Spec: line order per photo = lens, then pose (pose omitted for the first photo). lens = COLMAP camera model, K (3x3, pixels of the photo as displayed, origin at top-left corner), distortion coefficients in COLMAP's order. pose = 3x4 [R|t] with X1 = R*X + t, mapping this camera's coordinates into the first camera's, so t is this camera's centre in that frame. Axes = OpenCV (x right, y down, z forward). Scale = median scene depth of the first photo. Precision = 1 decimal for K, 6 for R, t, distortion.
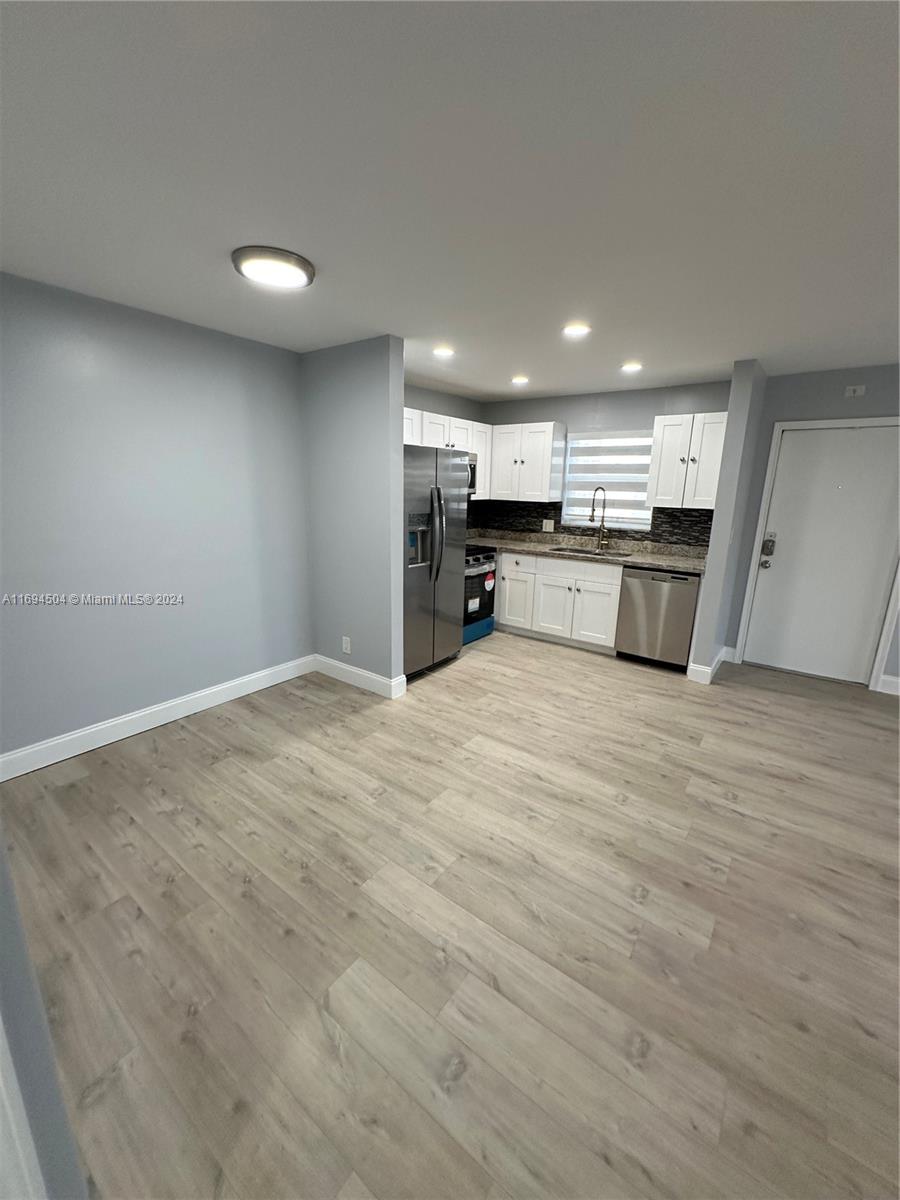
lens RADIAL K [[477.8, 0, 452.8], [0, 477.8, 603.3], [0, 0, 1]] dist [-0.002960, 0.001003]
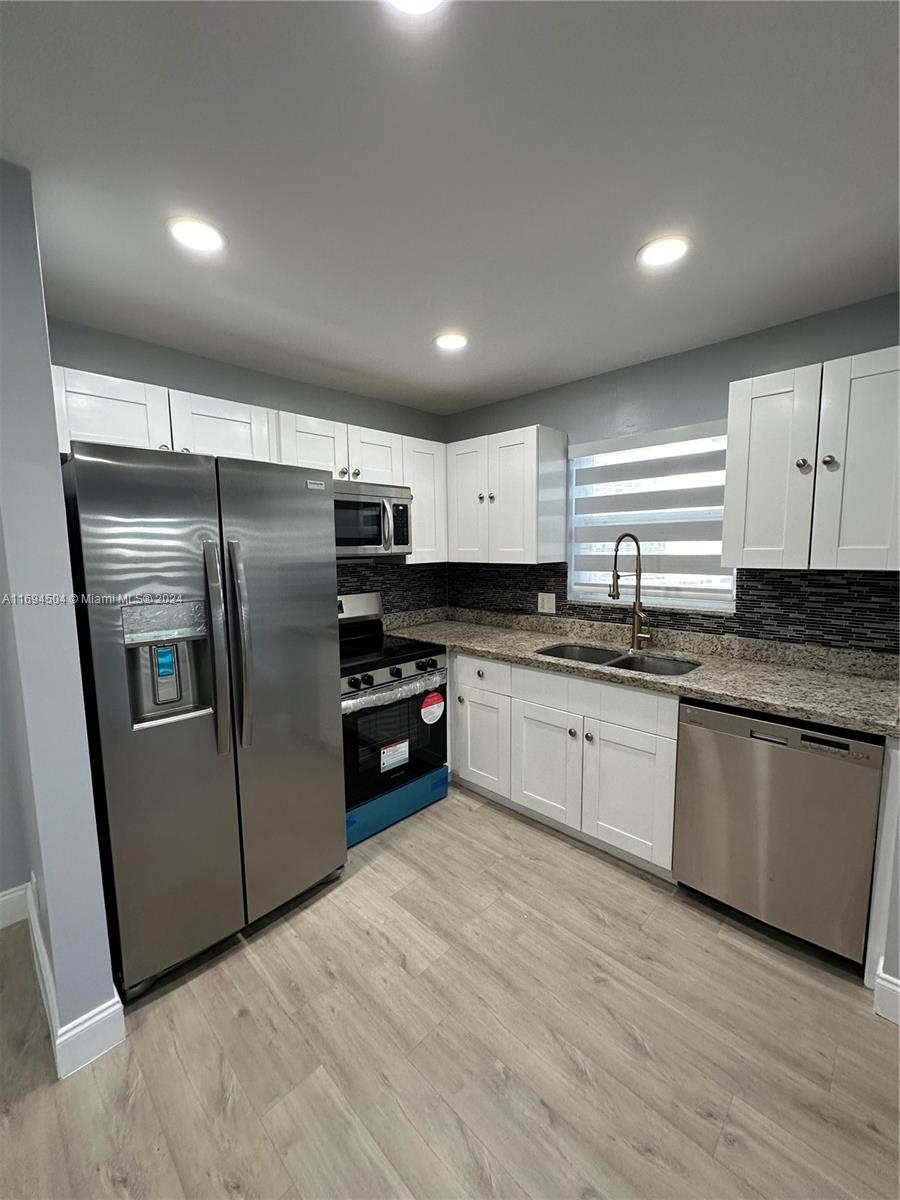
lens RADIAL K [[477.8, 0, 452.4], [0, 477.8, 601.6], [0, 0, 1]] dist [-0.002960, 0.001003]
pose [[0.990653, -0.019496, -0.135007, 0.274299], [0.002031, 0.991732, -0.128310, -0.148425], [0.136392, 0.126836, 0.982502, 0.681266]]
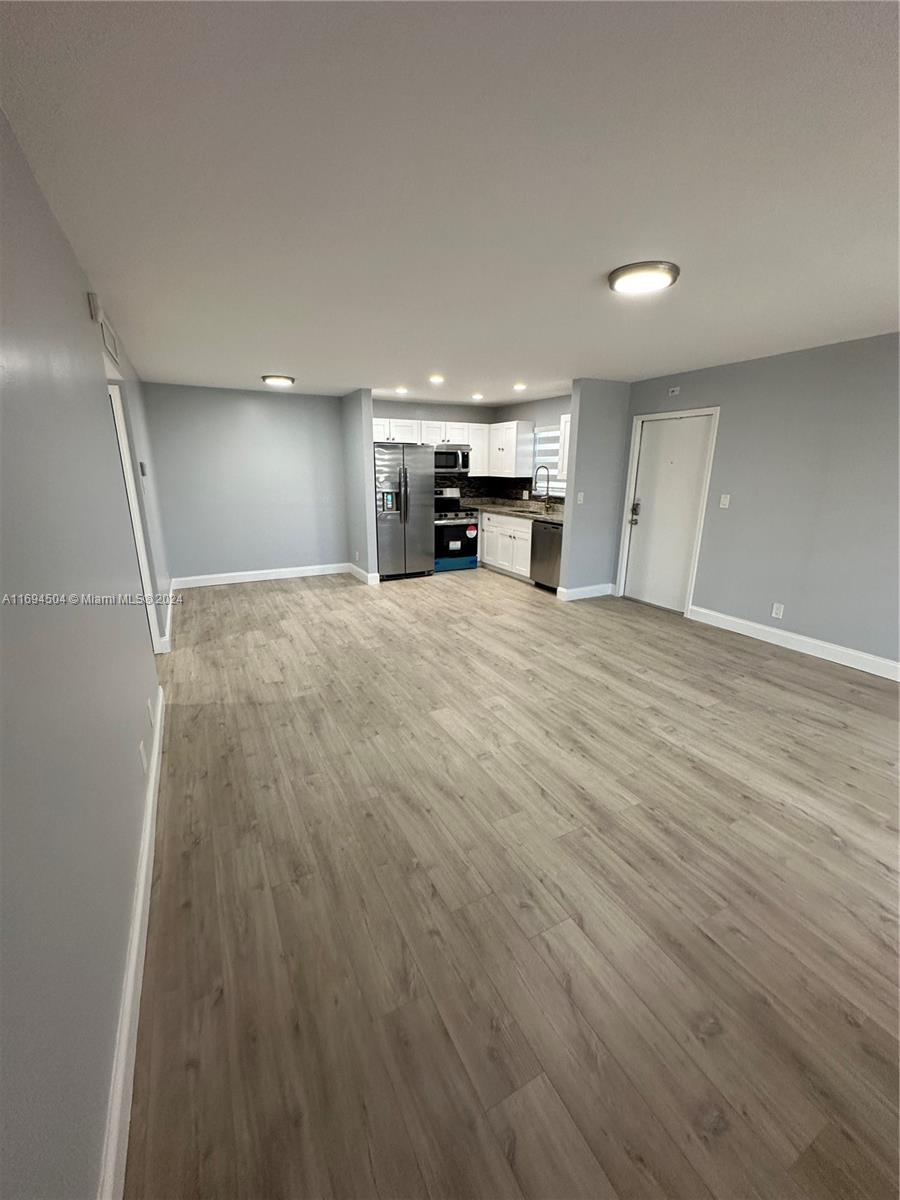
lens RADIAL K [[477.8, 0, 452.4], [0, 477.8, 600.3], [0, 0, 1]] dist [-0.002960, 0.001003]
pose [[0.902183, 0.101307, -0.419289, 1.032110], [-0.091855, 0.994855, 0.042729, 0.169082], [0.421461, -0.000035, 0.906847, -0.573187]]
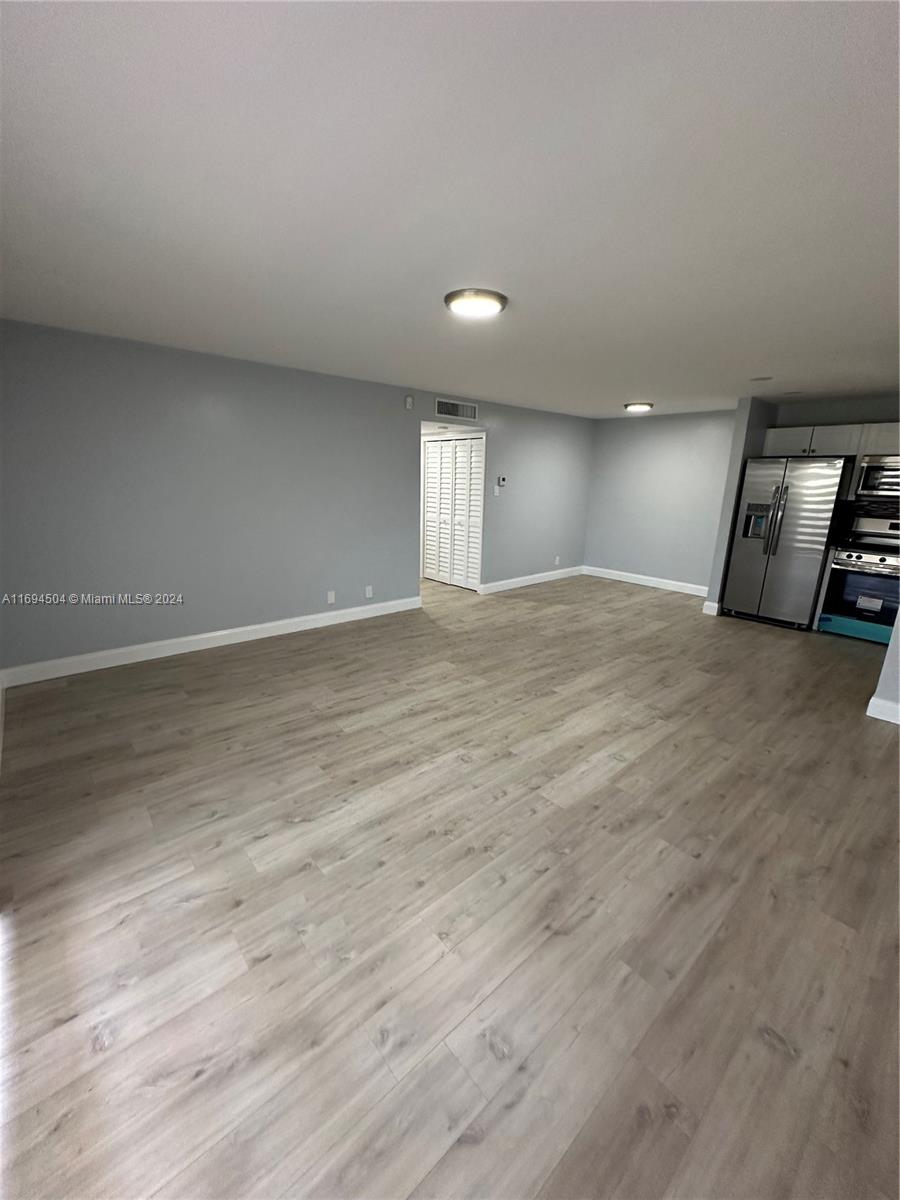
lens RADIAL K [[477.8, 0, 452.9], [0, 477.8, 598.8], [0, 0, 1]] dist [-0.002960, 0.001003]
pose [[-0.214467, 0.218432, -0.951993, 1.805875], [-0.261799, 0.926153, 0.271482, -0.074599], [0.940991, 0.307455, -0.141444, 0.447002]]
